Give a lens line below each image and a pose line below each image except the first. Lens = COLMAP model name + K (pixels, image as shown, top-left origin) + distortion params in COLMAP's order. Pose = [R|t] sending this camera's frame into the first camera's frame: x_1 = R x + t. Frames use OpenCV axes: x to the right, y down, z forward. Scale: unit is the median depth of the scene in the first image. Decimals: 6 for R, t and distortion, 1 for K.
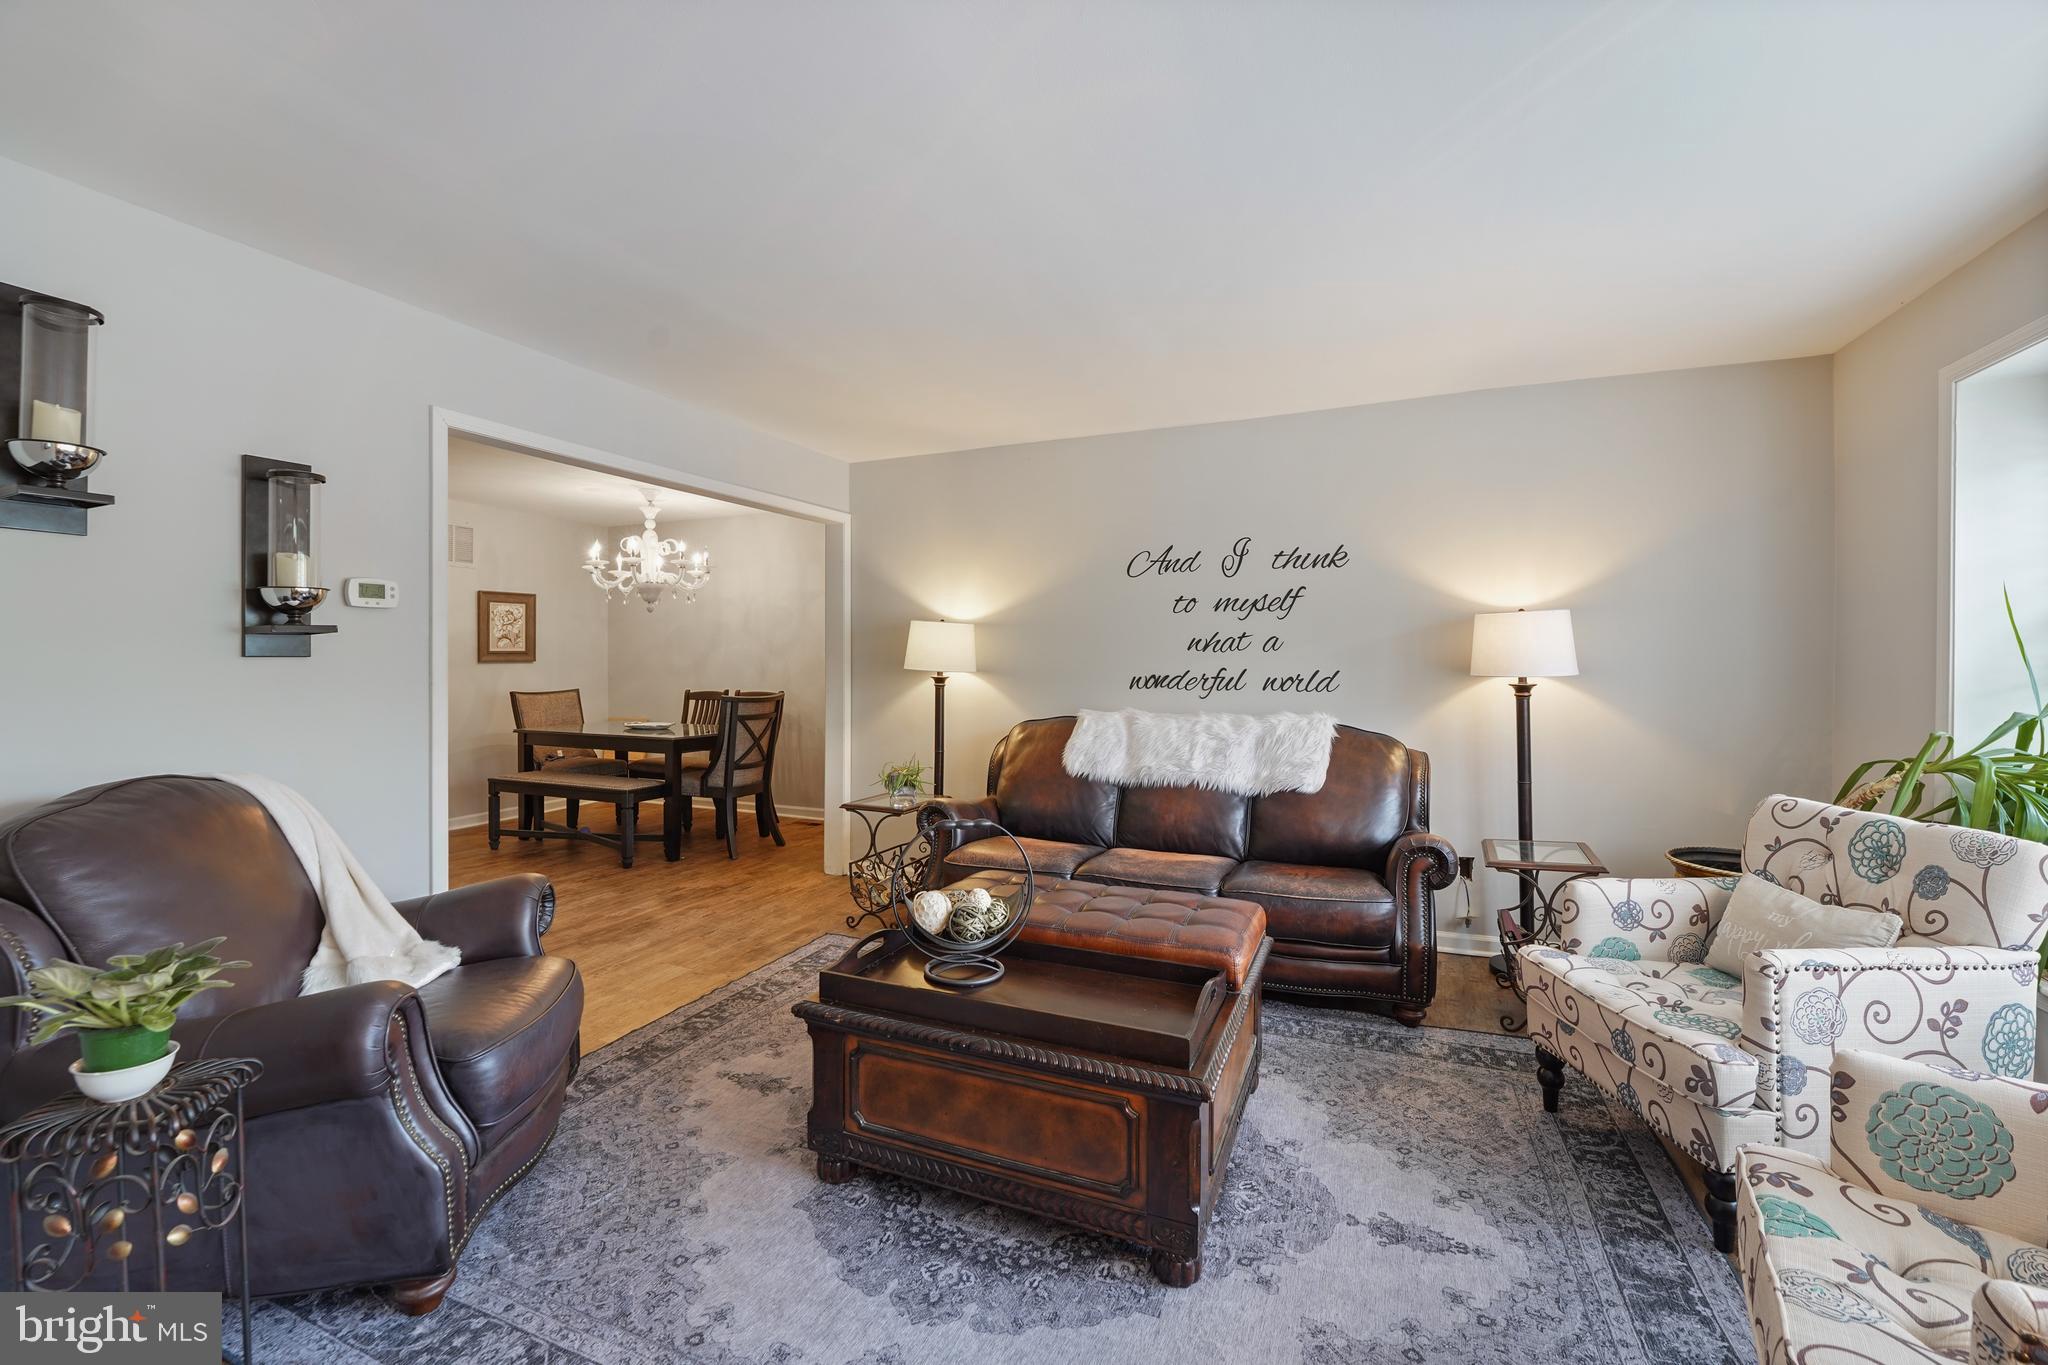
lens RADIAL K [[835.4, 0, 1010.5], [0, 835.4, 663.1], [0, 0, 1]] dist [-0.004952, -0.000014]
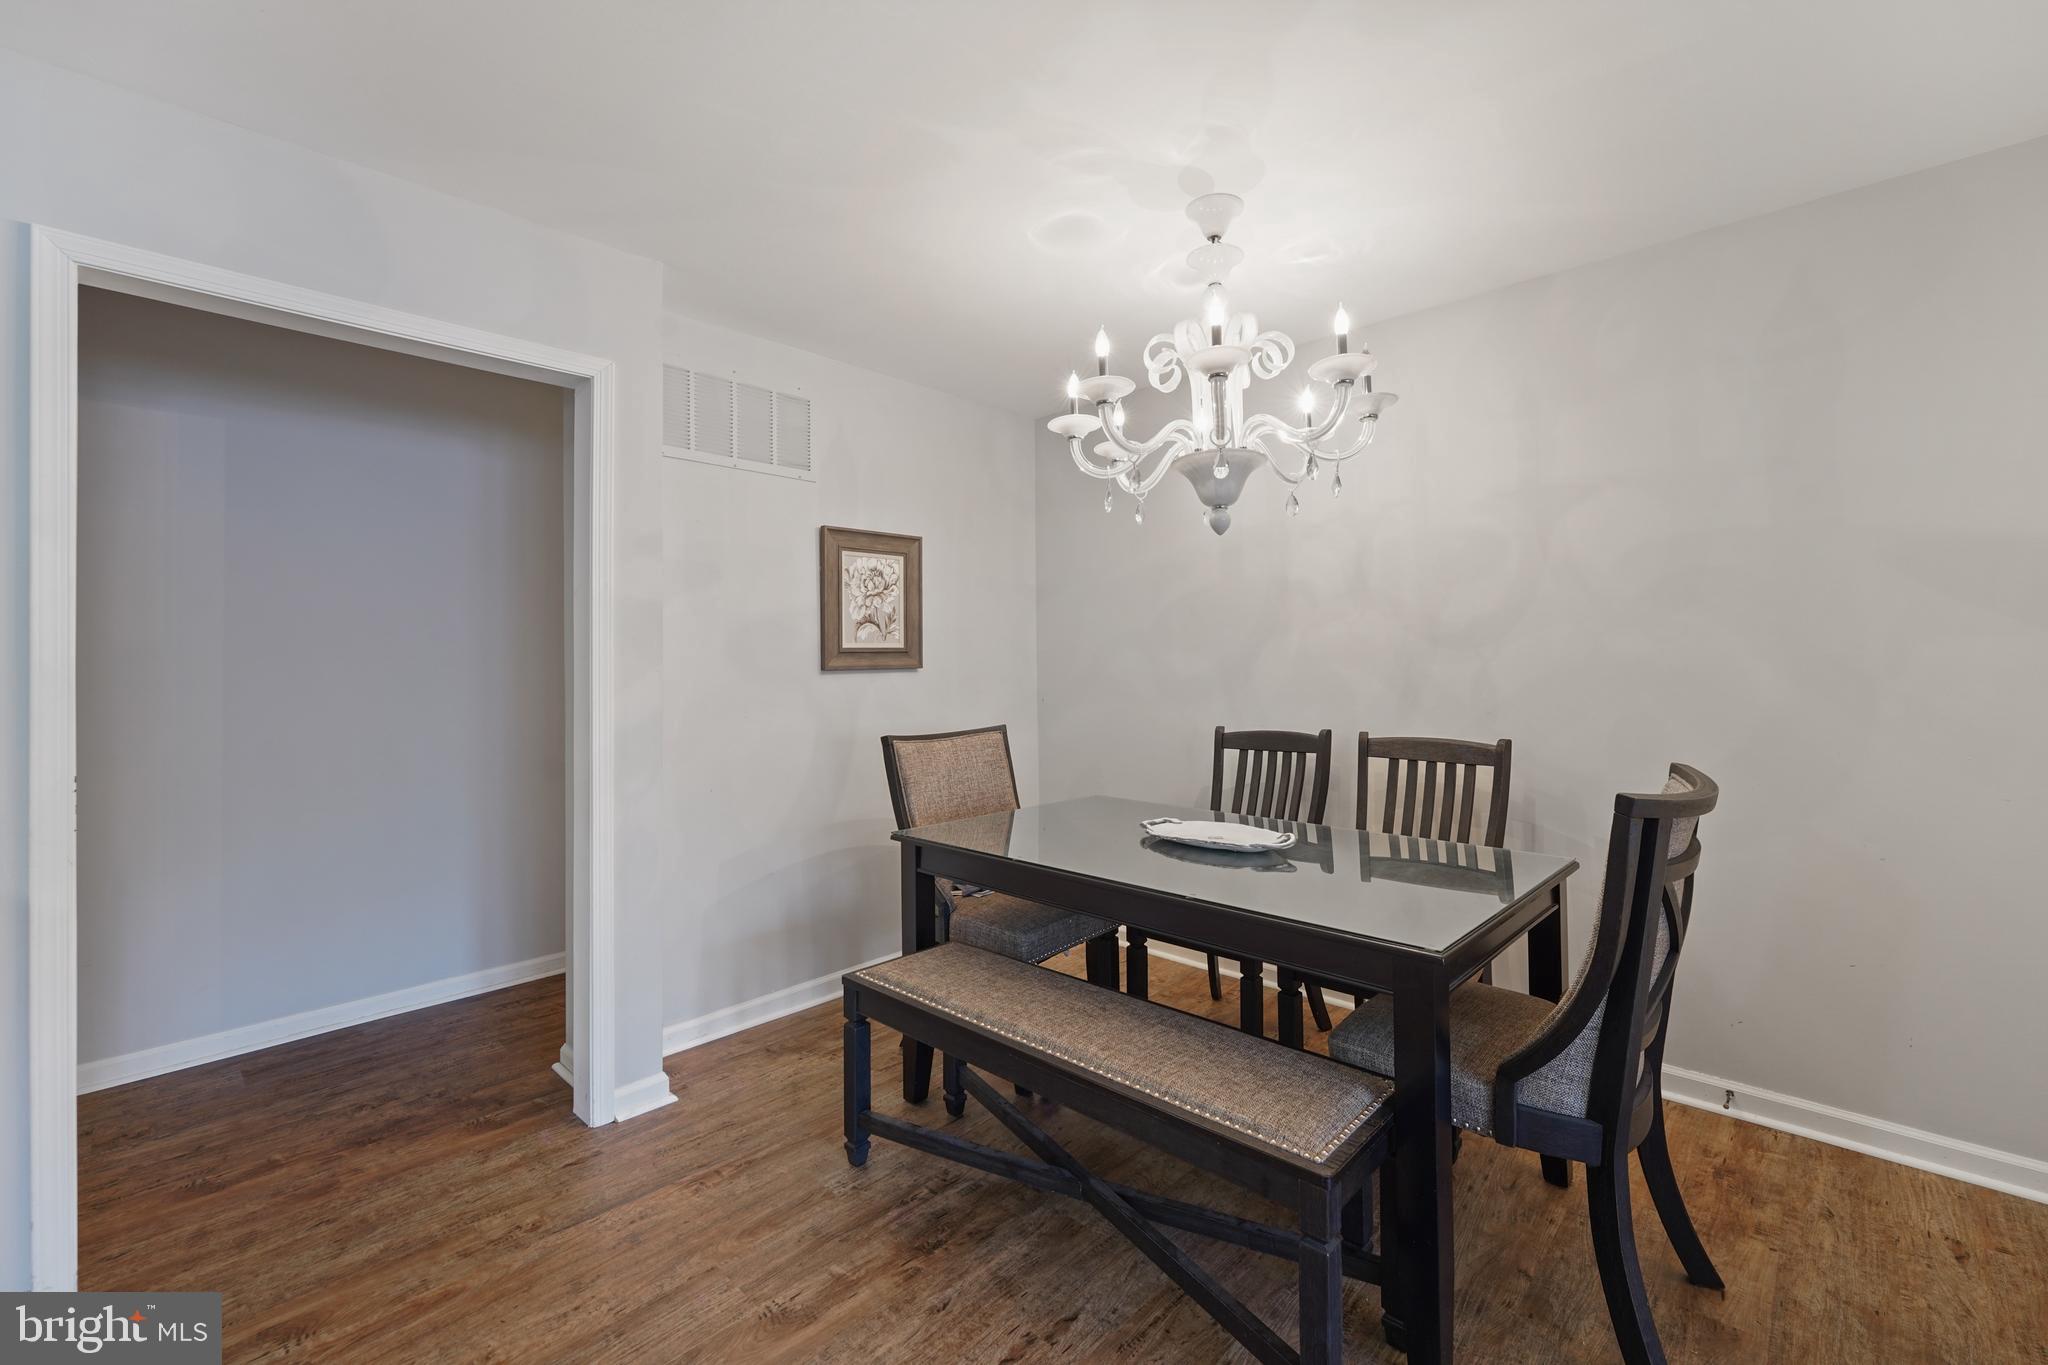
lens RADIAL K [[834.1, 0, 1060.4], [0, 834.1, 656.9], [0, 0, 1]] dist [0.001509, -0.000269]
pose [[0.951585, -0.012849, -0.307116, -0.350342], [0.010247, 0.999897, -0.010084, -0.002982], [0.307214, 0.006448, 0.951619, 0.570180]]
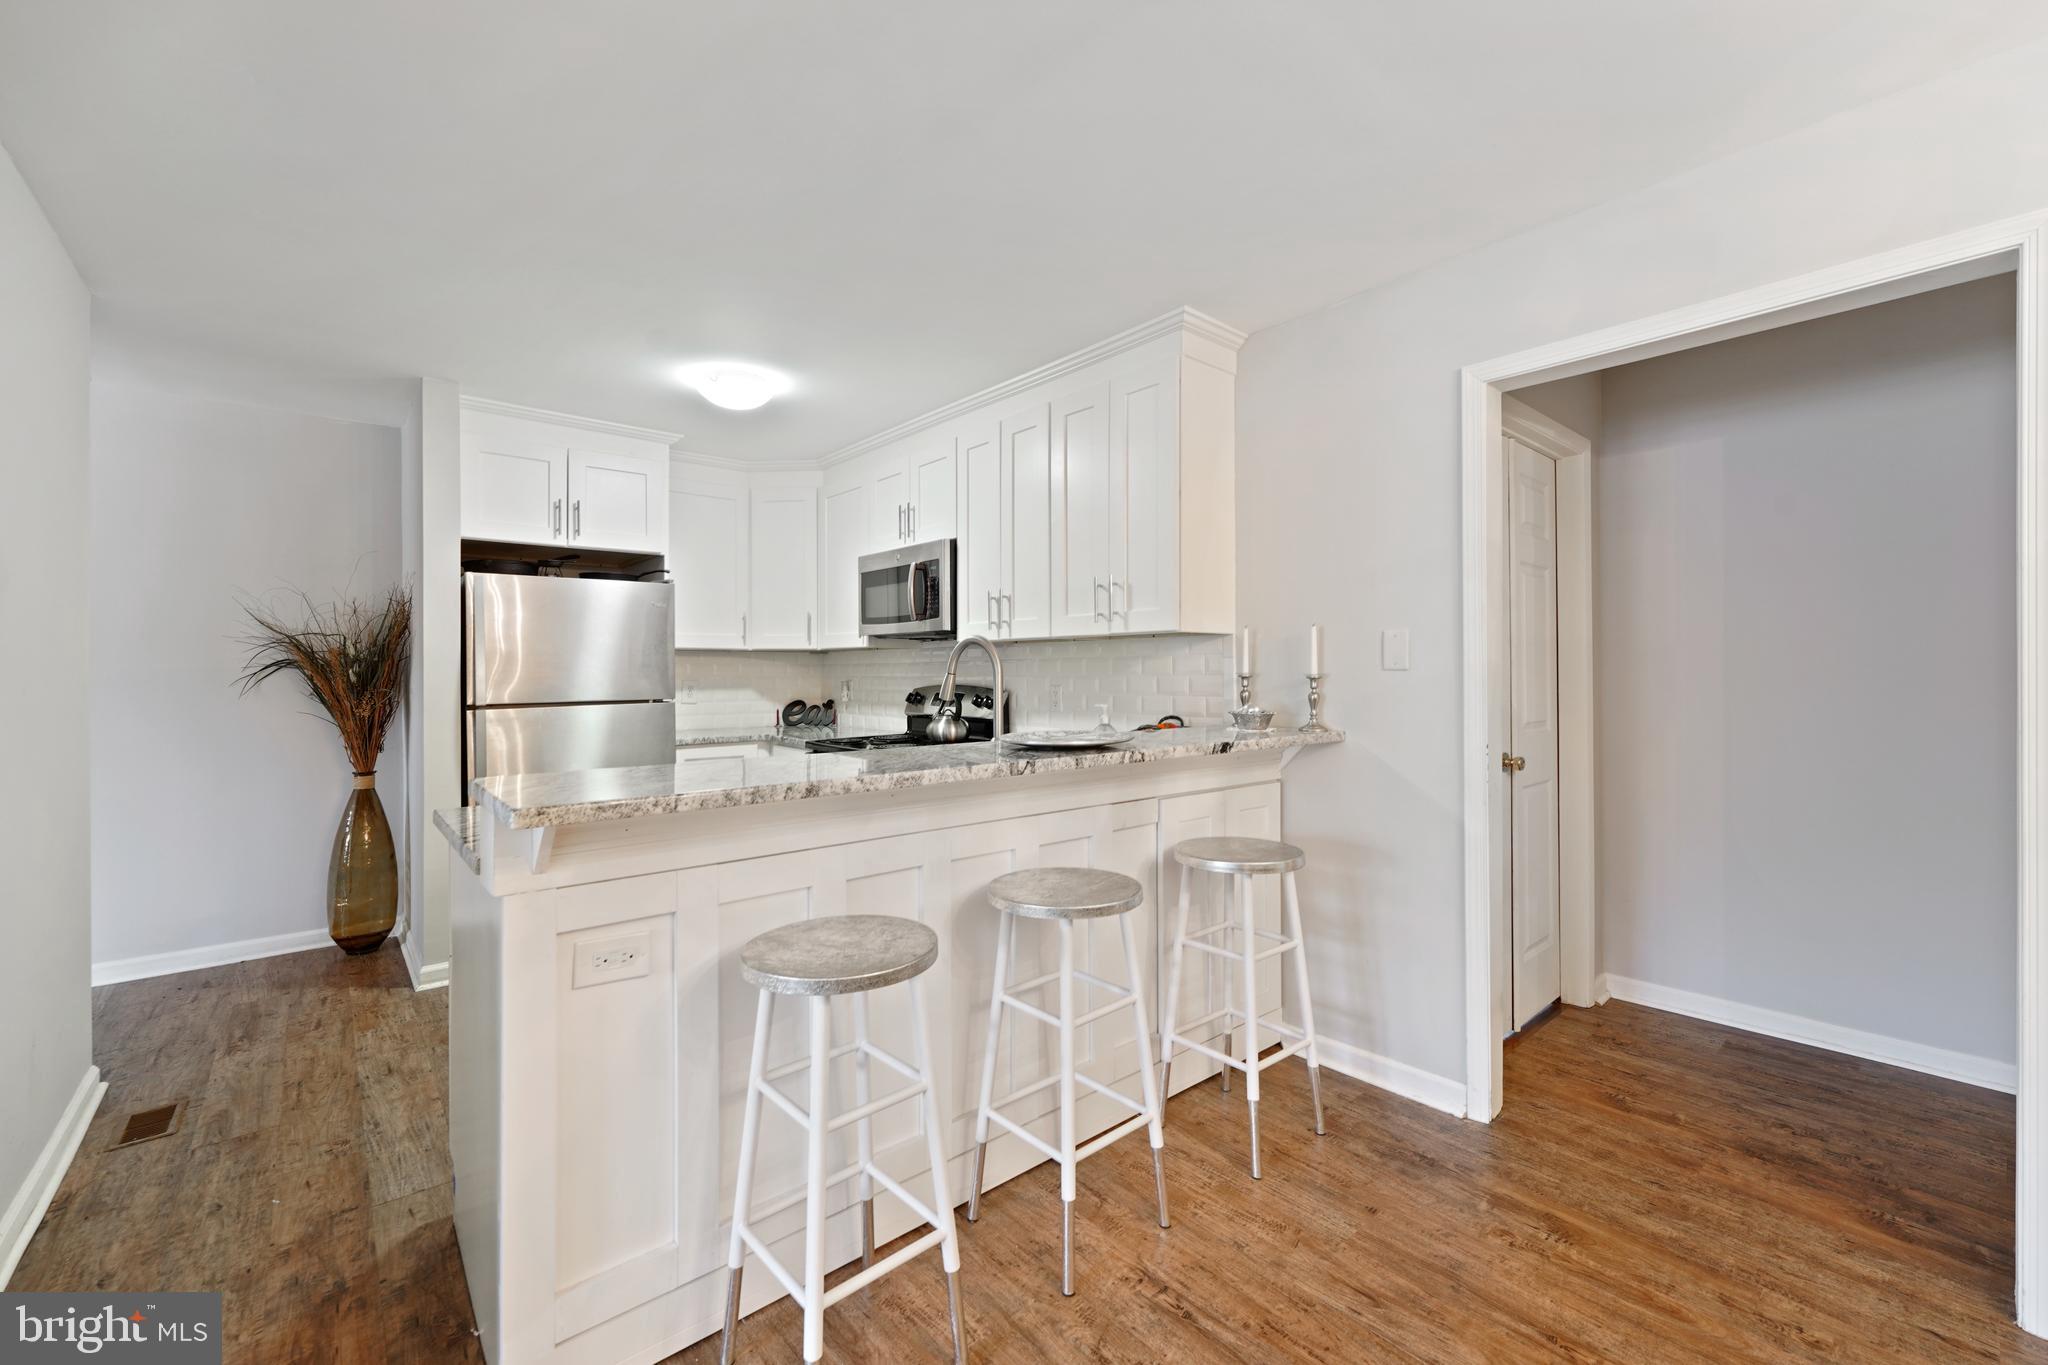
lens RADIAL K [[835.4, 0, 1010.5], [0, 835.4, 663.1], [0, 0, 1]] dist [-0.004952, -0.000014]
pose [[-0.421032, -0.008668, -0.907004, -0.296207], [0.001442, 0.999947, -0.010225, -0.004323], [0.907045, -0.005613, -0.420997, 0.688954]]
